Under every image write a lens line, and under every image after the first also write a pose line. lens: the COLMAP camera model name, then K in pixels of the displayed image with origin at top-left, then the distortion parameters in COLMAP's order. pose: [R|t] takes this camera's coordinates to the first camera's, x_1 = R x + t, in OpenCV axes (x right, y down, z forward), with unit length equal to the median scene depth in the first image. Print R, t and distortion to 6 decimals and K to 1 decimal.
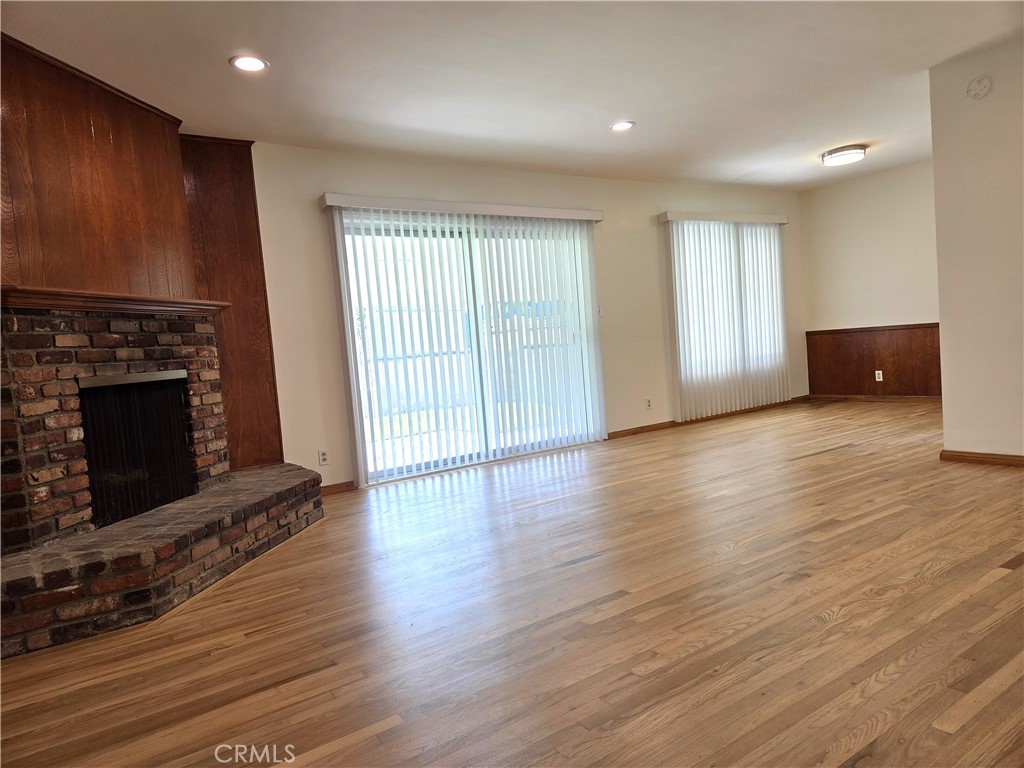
lens RADIAL K [[688.8, 0, 504.4], [0, 688.8, 387.9], [0, 0, 1]] dist [0.010413, -0.007536]
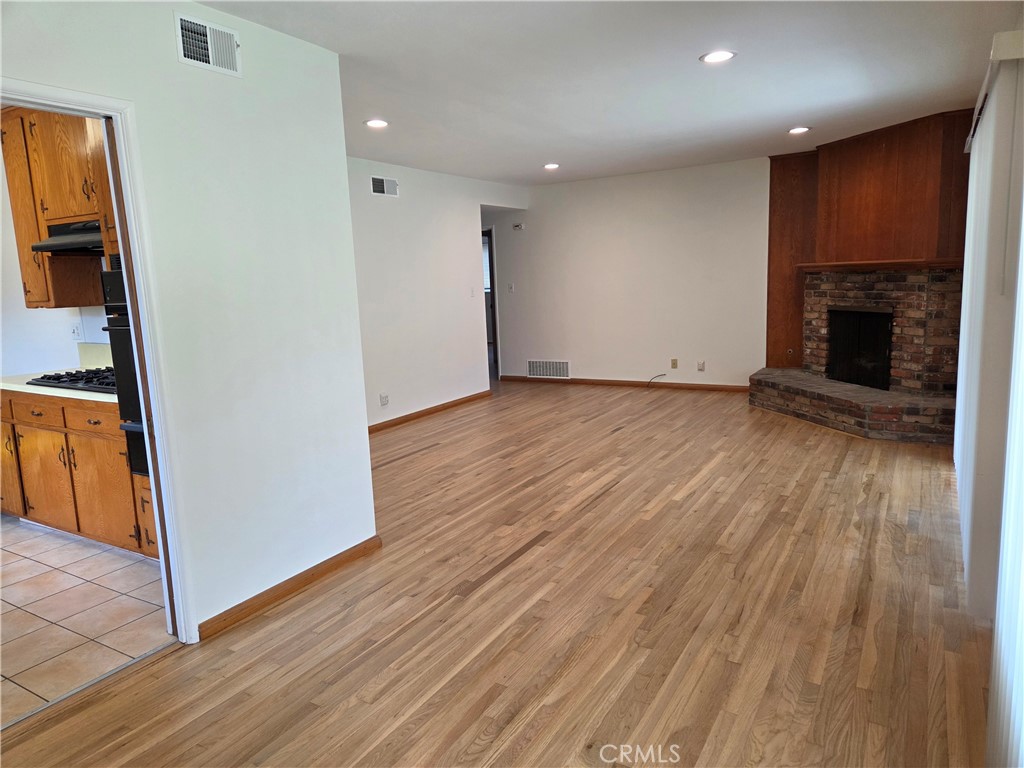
lens RADIAL K [[688.8, 0, 510.6], [0, 688.8, 383.5], [0, 0, 1]] dist [0.010413, -0.007536]
pose [[-0.901925, 0.191270, -0.387230, 1.073913], [0.098967, 0.964260, 0.245781, -0.384925], [0.420401, 0.183353, -0.888619, 2.456705]]
